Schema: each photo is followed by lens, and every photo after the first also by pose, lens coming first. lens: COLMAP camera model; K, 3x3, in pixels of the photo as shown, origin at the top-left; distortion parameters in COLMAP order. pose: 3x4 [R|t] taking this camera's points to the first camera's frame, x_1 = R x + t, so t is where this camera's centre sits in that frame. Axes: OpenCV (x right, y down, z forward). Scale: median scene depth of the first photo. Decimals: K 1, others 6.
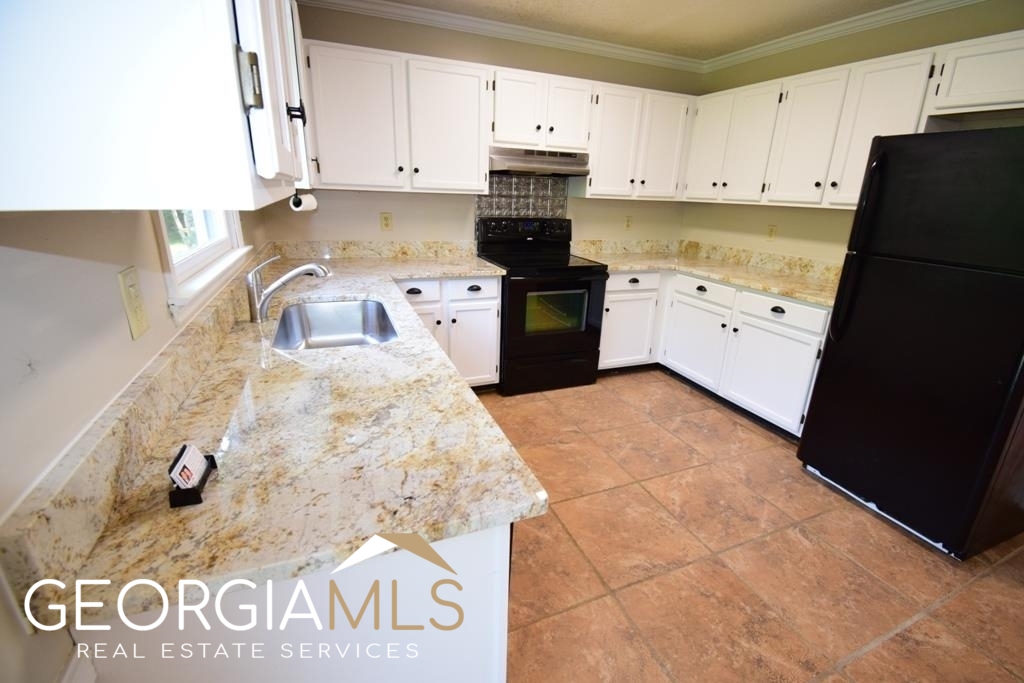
lens RADIAL K [[449.8, 0, 520.2], [0, 449.8, 339.4], [0, 0, 1]] dist [0.017367, -0.024316]
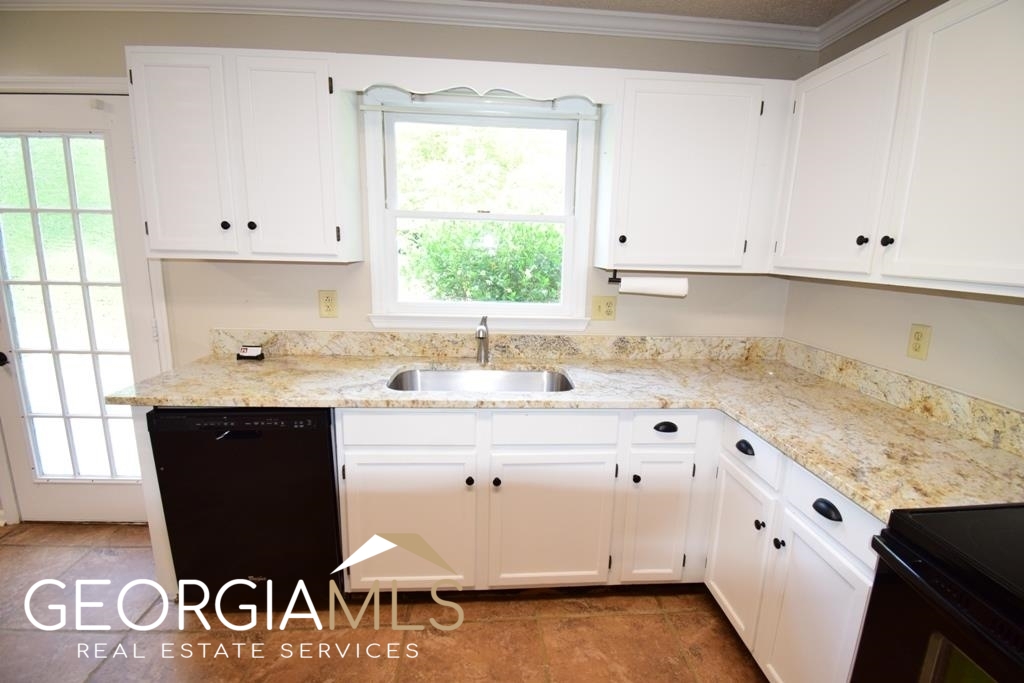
lens RADIAL K [[449.8, 0, 520.2], [0, 449.8, 339.4], [0, 0, 1]] dist [0.017367, -0.024316]
pose [[-0.316596, 0.141011, -0.938021, 0.331493], [-0.330598, 0.910481, 0.248453, -0.251702], [0.889085, 0.388767, -0.241637, 0.758268]]
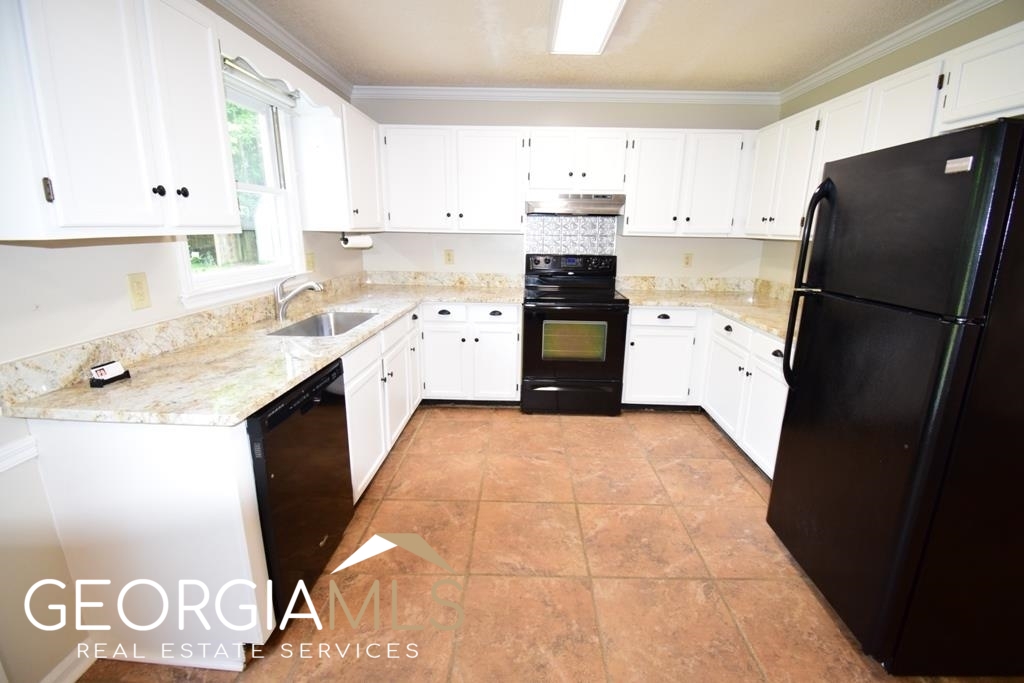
lens RADIAL K [[449.8, 0, 520.2], [0, 449.8, 339.4], [0, 0, 1]] dist [0.017367, -0.024316]
pose [[0.915226, 0.076514, -0.395609, 0.399647], [-0.109991, 0.991959, -0.062609, 0.017308], [0.387638, 0.100815, 0.916282, -0.025094]]
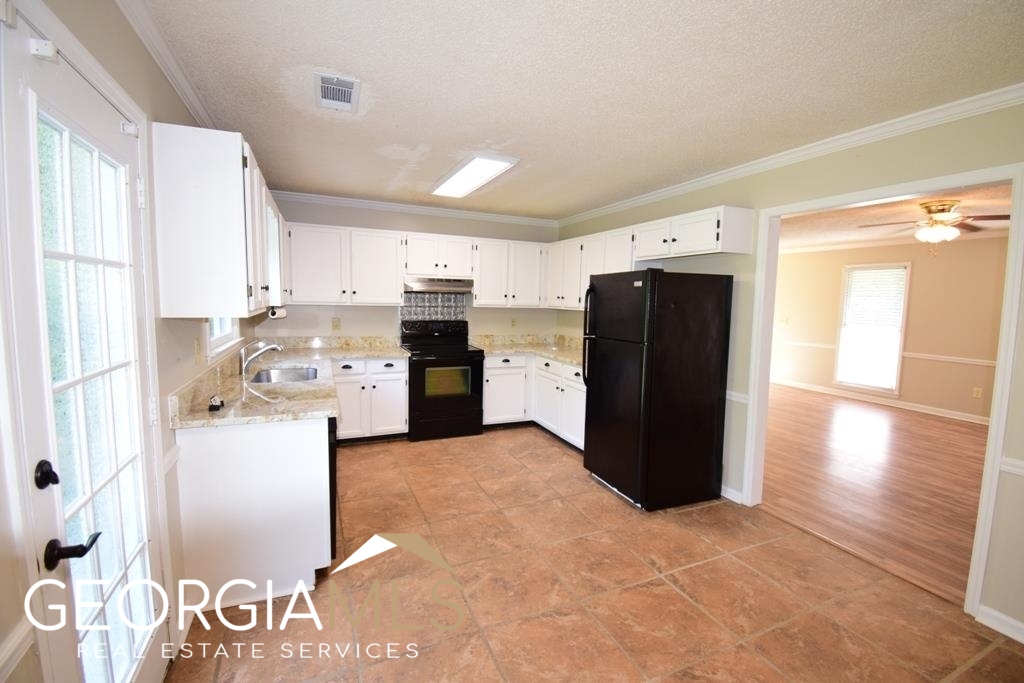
lens RADIAL K [[449.8, 0, 520.2], [0, 449.8, 339.4], [0, 0, 1]] dist [0.017367, -0.024316]
pose [[0.999563, -0.014678, 0.025673, 0.291684], [0.020017, 0.974836, -0.222024, 0.141966], [-0.021768, 0.222441, 0.974703, -0.492891]]
